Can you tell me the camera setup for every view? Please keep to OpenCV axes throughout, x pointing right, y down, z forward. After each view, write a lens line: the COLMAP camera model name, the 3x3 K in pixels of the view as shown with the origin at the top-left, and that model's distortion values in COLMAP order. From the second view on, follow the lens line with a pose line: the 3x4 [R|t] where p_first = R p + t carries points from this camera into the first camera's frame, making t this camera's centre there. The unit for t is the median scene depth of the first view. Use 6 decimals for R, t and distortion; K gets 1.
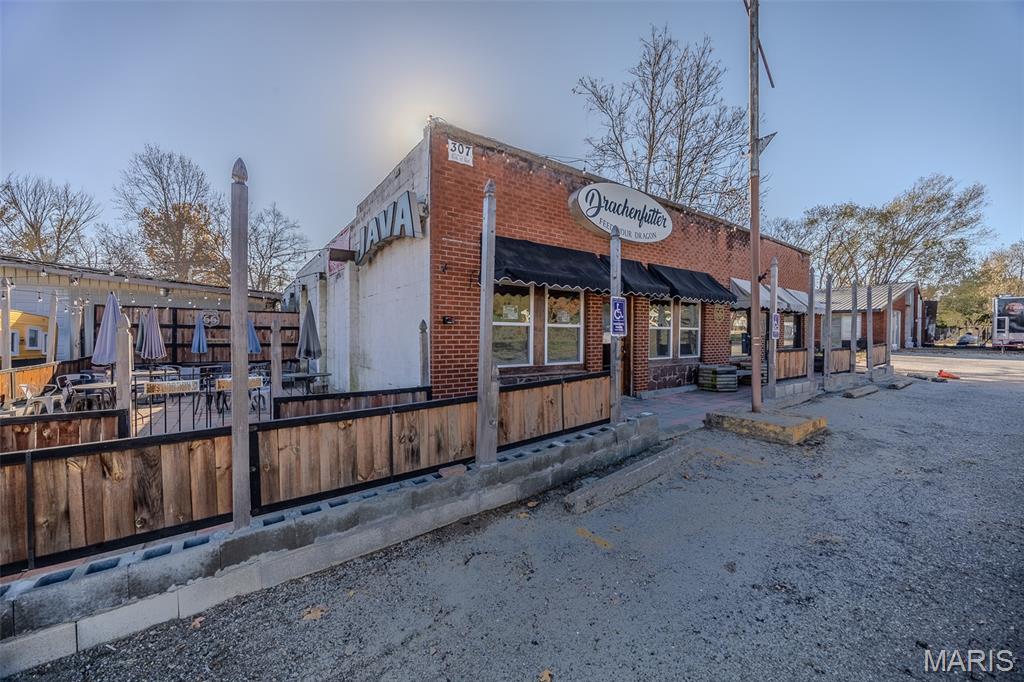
lens RADIAL K [[389.1, 0, 515.0], [0, 389.1, 340.3], [0, 0, 1]] dist [-0.002827, 0.000210]
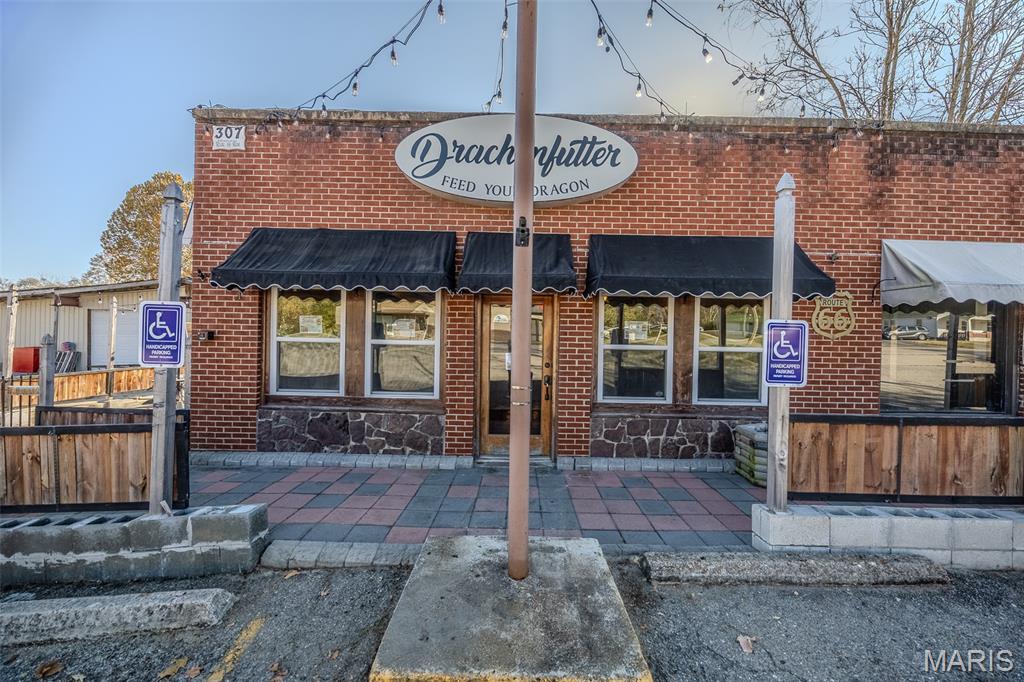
lens RADIAL K [[389.1, 0, 513.6], [0, 389.1, 341.7], [0, 0, 1]] dist [-0.002827, 0.000210]
pose [[0.811569, 0.018368, -0.583967, 0.708477], [-0.026594, 0.999631, -0.005516, -0.041139], [0.583651, 0.020007, 0.811758, 0.563253]]
